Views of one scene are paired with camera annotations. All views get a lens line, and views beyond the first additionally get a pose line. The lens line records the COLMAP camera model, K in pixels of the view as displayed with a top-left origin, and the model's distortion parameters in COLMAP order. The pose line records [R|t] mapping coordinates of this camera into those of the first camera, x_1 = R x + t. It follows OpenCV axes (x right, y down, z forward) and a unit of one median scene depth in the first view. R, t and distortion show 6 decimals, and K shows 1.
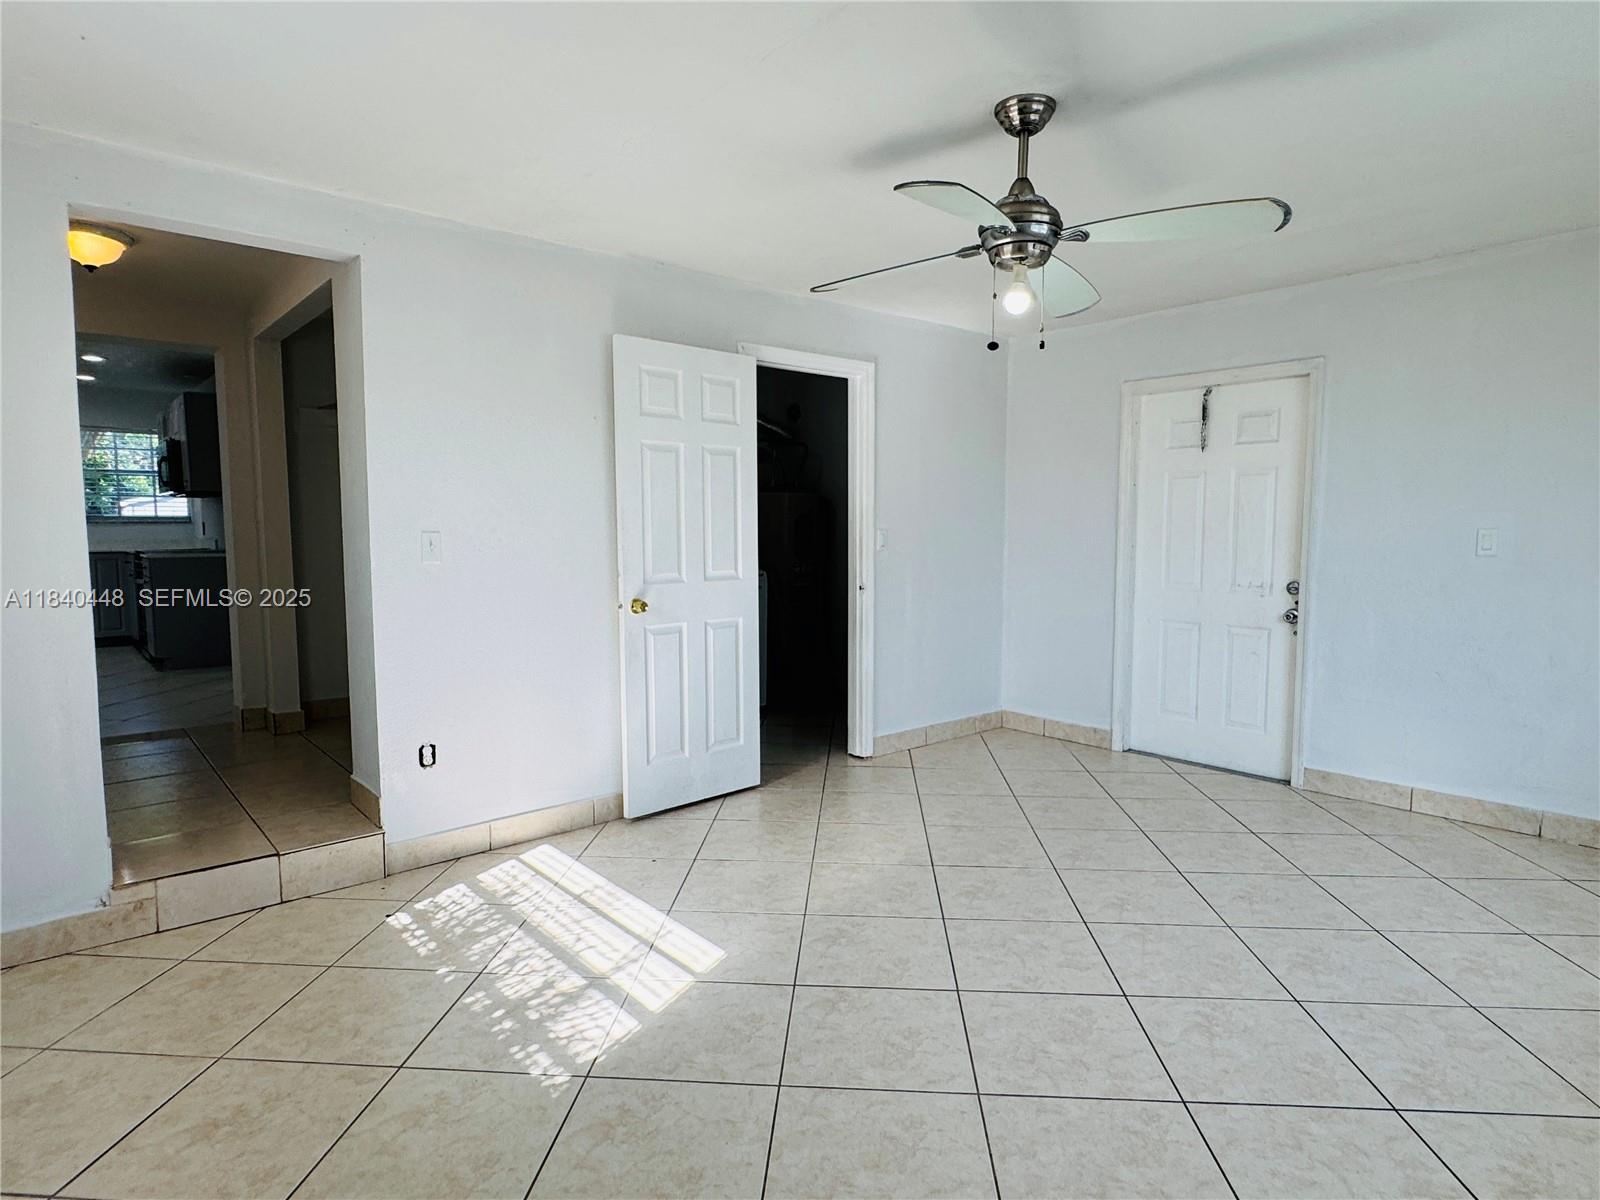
lens RADIAL K [[894.9, 0, 801.3], [0, 894.9, 597.2], [0, 0, 1]] dist [-0.003336, -0.000991]
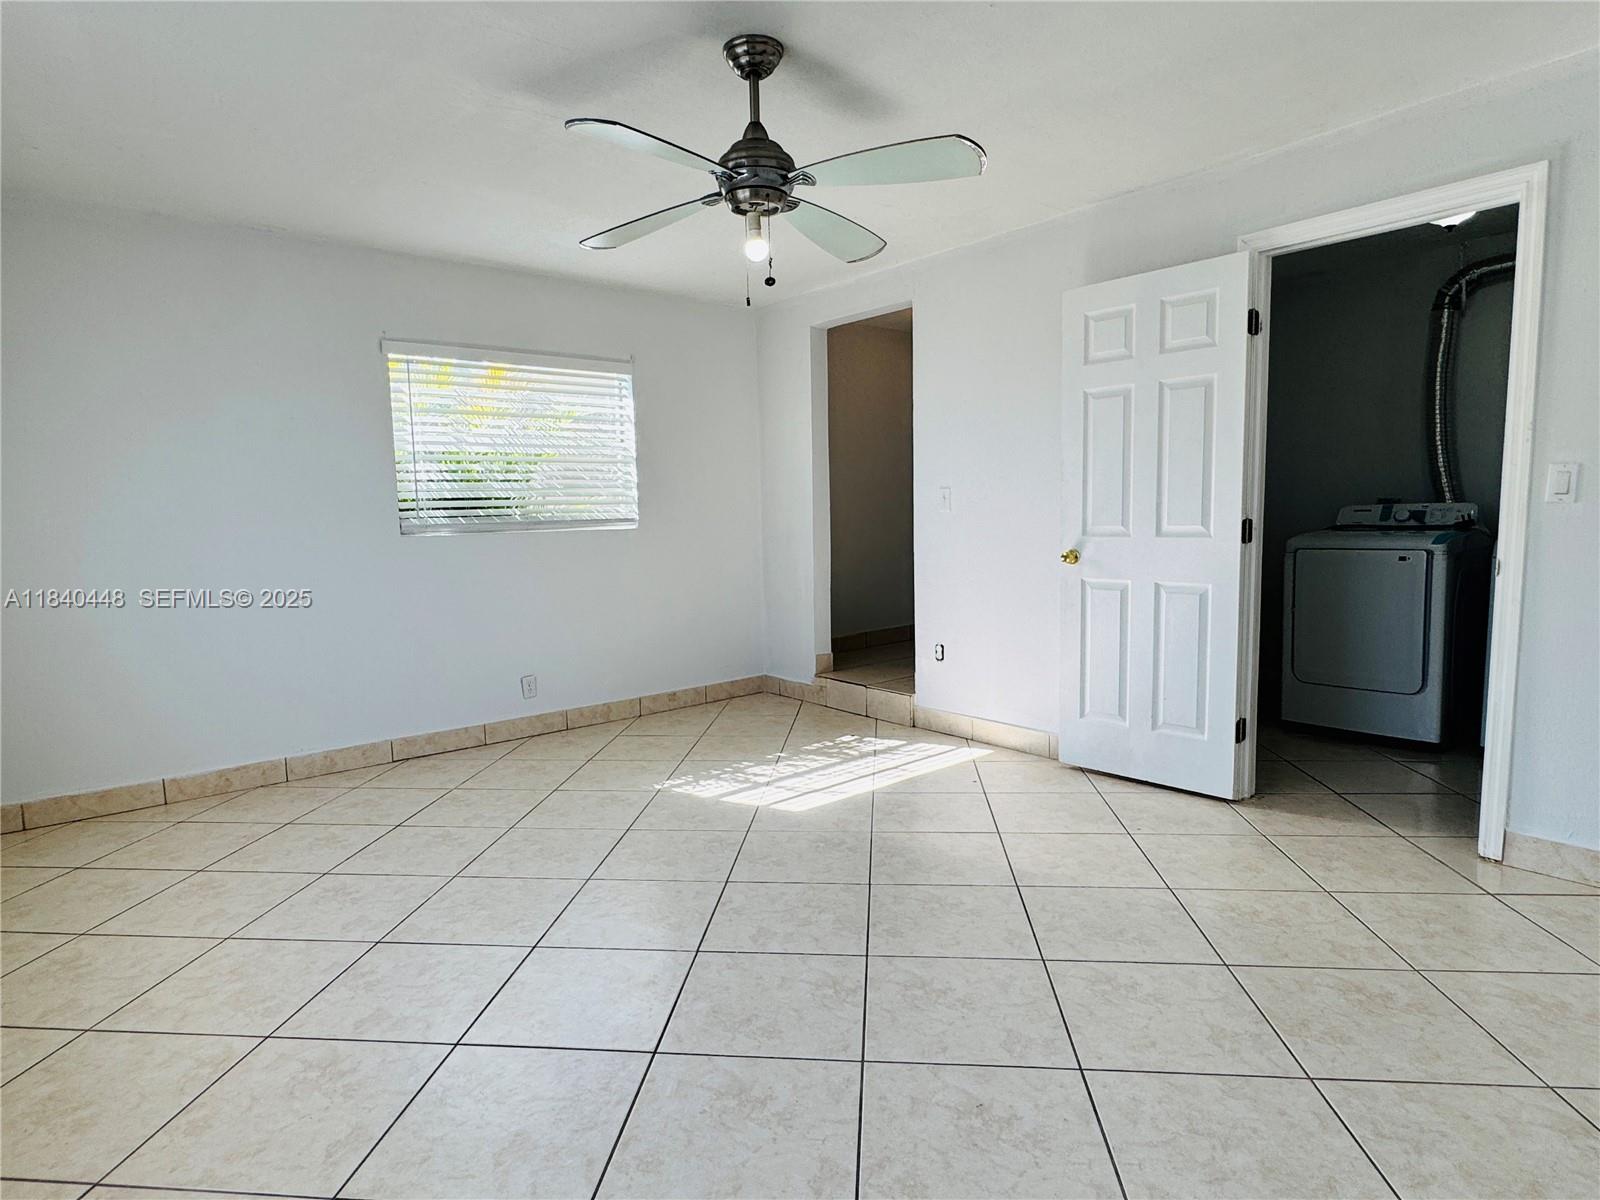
lens RADIAL K [[894.9, 0, 798.9], [0, 894.9, 604.9], [0, 0, 1]] dist [-0.003336, -0.000991]
pose [[-0.020948, 0.111582, -0.993534, 1.115990], [-0.056204, 0.992049, 0.112601, -0.044051], [0.998200, 0.058199, -0.014510, 0.949004]]
